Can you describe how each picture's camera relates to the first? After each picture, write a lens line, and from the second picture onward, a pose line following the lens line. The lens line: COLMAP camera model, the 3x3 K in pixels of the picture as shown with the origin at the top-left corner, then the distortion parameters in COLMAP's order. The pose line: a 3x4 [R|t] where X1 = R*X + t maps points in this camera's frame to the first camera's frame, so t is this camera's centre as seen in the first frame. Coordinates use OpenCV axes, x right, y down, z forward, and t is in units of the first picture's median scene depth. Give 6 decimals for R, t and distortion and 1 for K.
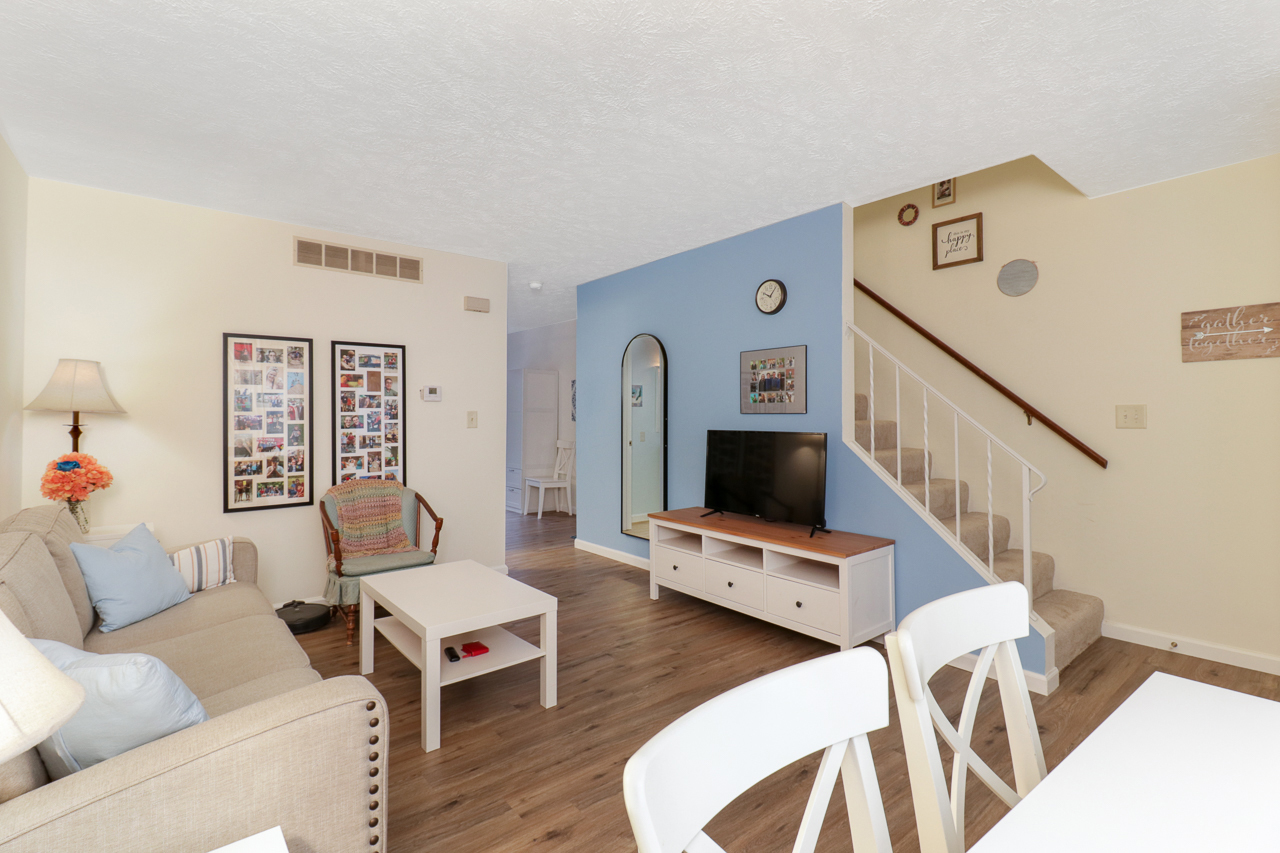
lens RADIAL K [[594.8, 0, 659.1], [0, 594.8, 407.5], [0, 0, 1]] dist [0.009820, -0.003970]
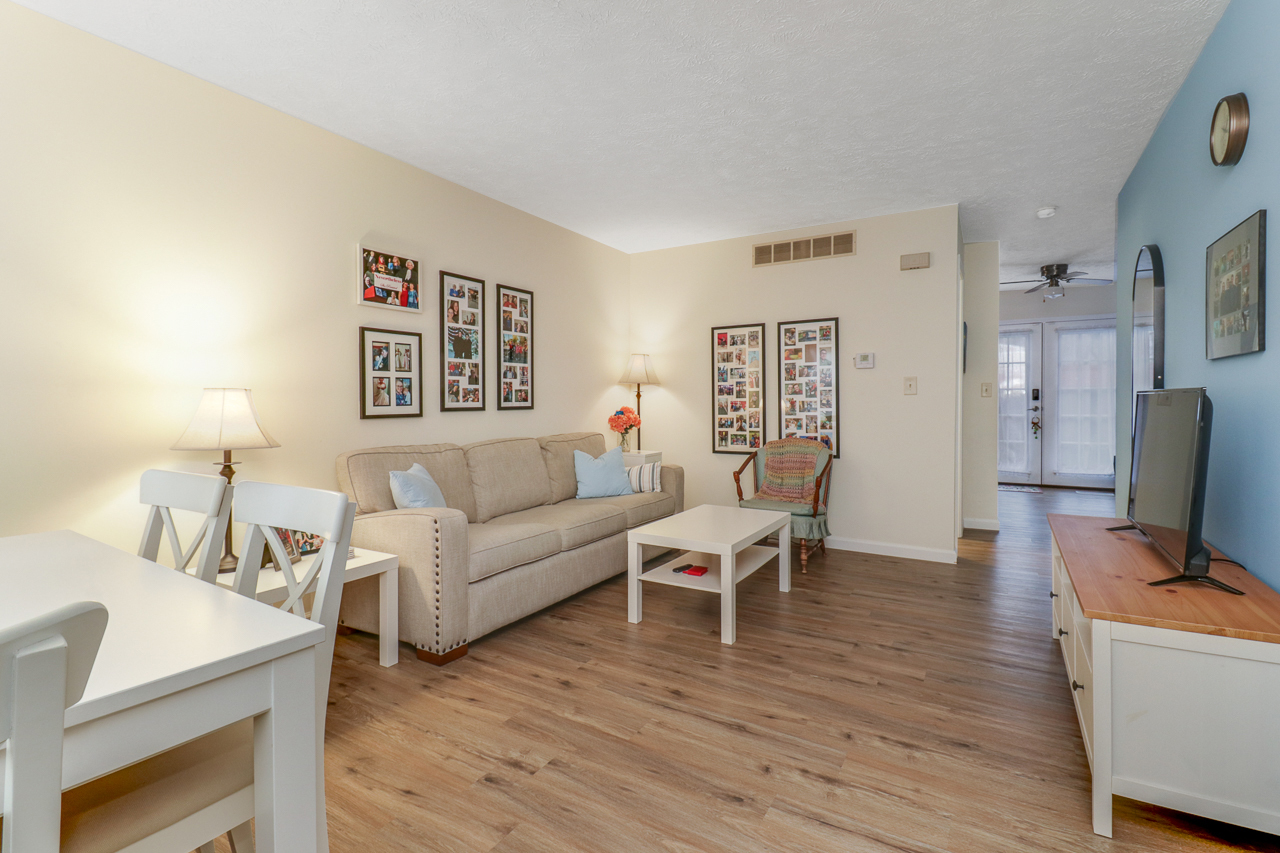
lens RADIAL K [[594.8, 0, 631.5], [0, 594.8, 406.6], [0, 0, 1]] dist [0.009820, -0.003970]
pose [[0.314573, 0.008523, -0.949195, 0.533441], [0.017024, 0.999748, 0.014619, 0.038434], [0.949081, -0.020758, 0.314348, 0.347531]]
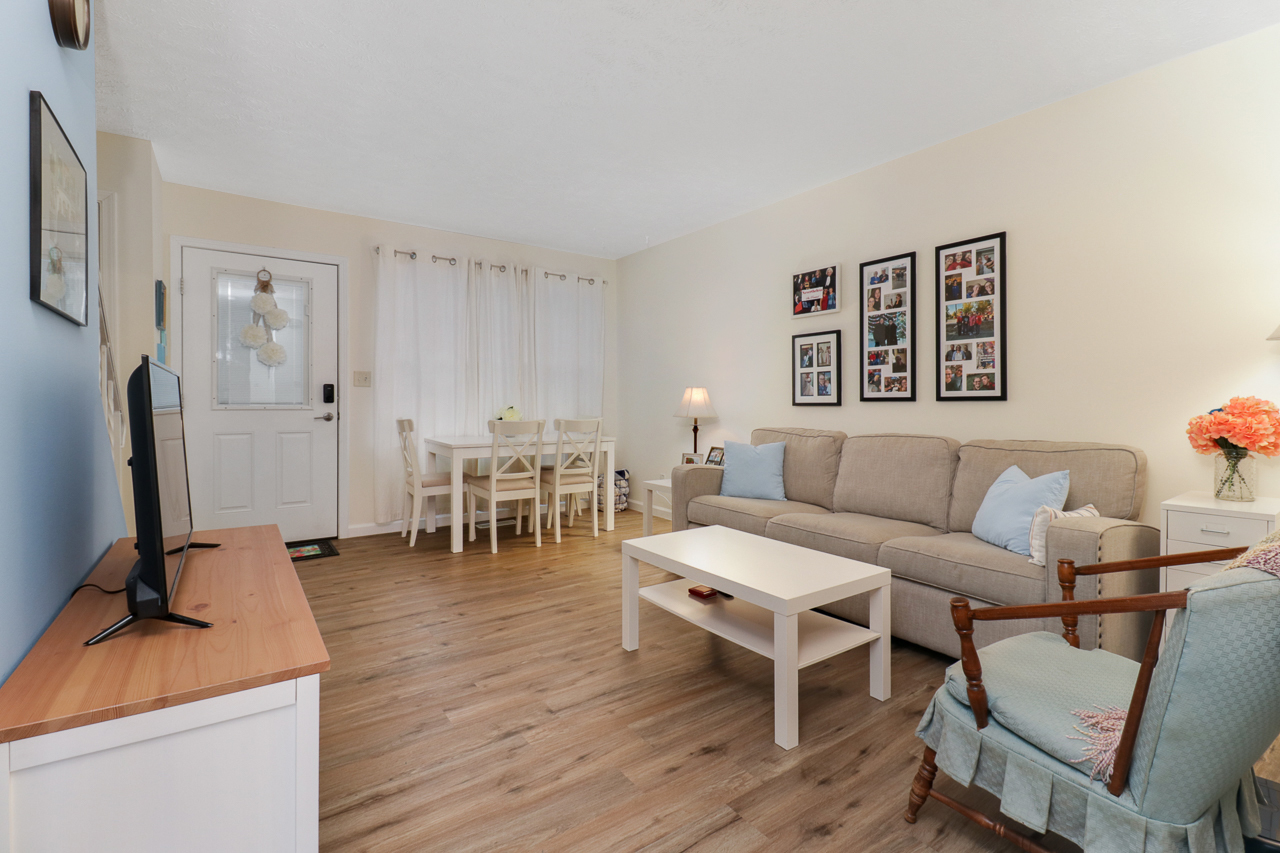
lens RADIAL K [[594.8, 0, 642.7], [0, 594.8, 404.9], [0, 0, 1]] dist [0.009820, -0.003970]
pose [[-0.995661, 0.001654, 0.093039, -0.205080], [0.000762, 0.999954, -0.009613, 0.070341], [-0.093051, -0.009500, -0.995616, 1.369301]]
